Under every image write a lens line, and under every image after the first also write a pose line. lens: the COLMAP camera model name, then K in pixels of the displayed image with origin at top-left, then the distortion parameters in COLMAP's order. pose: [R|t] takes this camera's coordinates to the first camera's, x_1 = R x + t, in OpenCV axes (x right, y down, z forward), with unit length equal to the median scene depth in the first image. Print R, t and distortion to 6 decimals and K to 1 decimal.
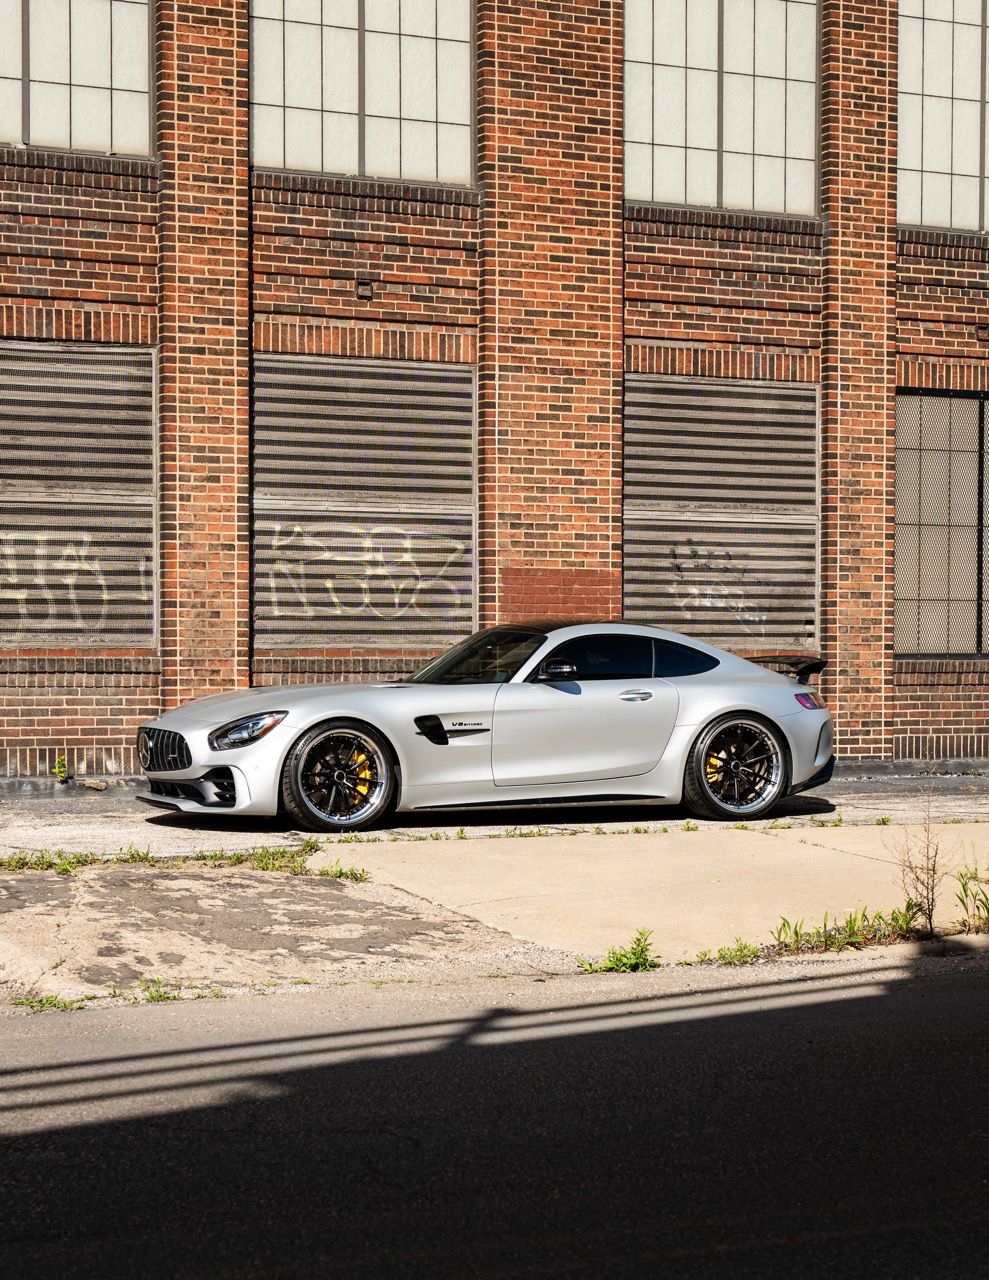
lens RADIAL K [[2789.9, 0, 527.1], [0, 2789.9, 705.6], [0, 0, 1]] dist [0.022829, 0.000000]
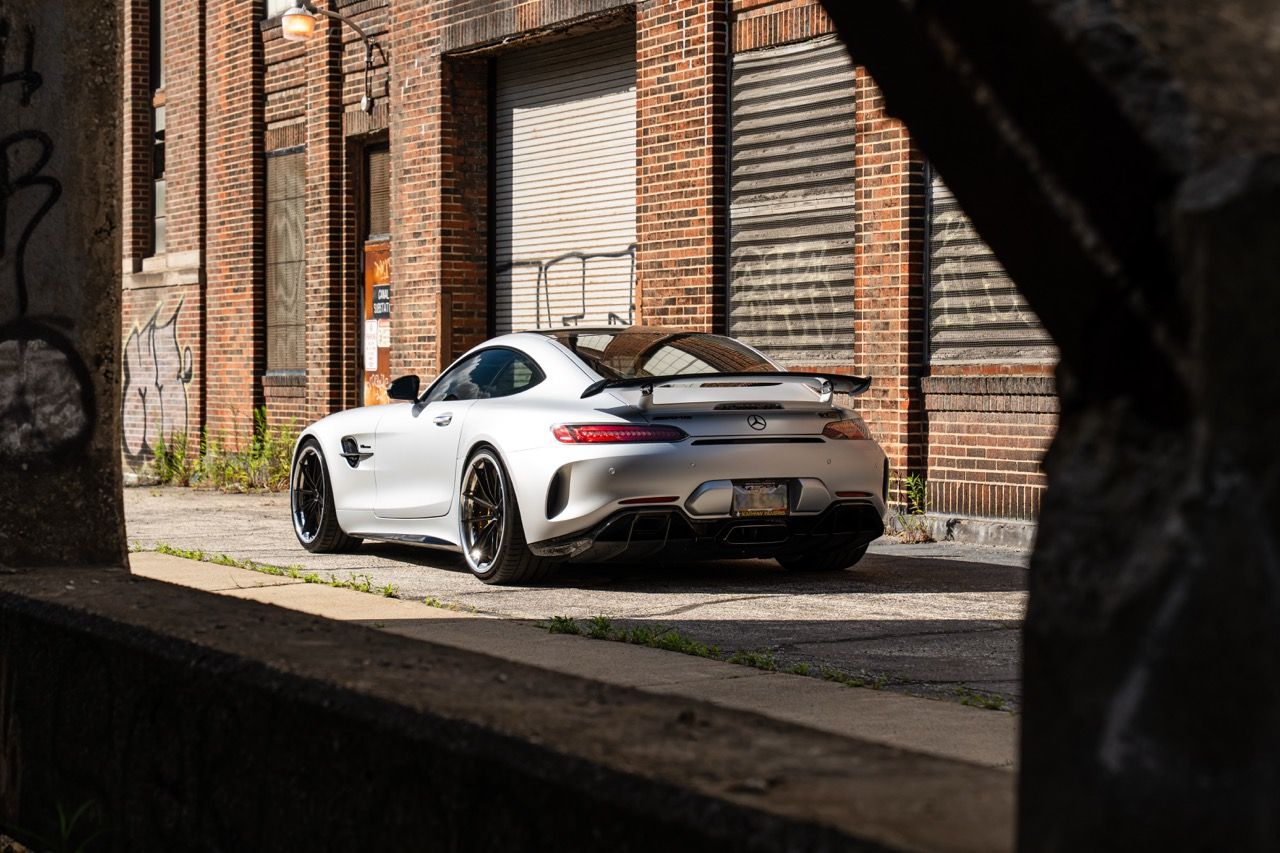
lens RADIAL K [[2632.0, 0, 646.7], [0, 2632.0, 429.5], [0, 0, 1]] dist [-0.004148, 0.000000]
pose [[0.011595, 0.023390, -0.999659, 0.677757], [-0.012512, 0.999652, 0.023244, -0.018012], [0.999854, 0.012238, 0.011884, 0.884212]]
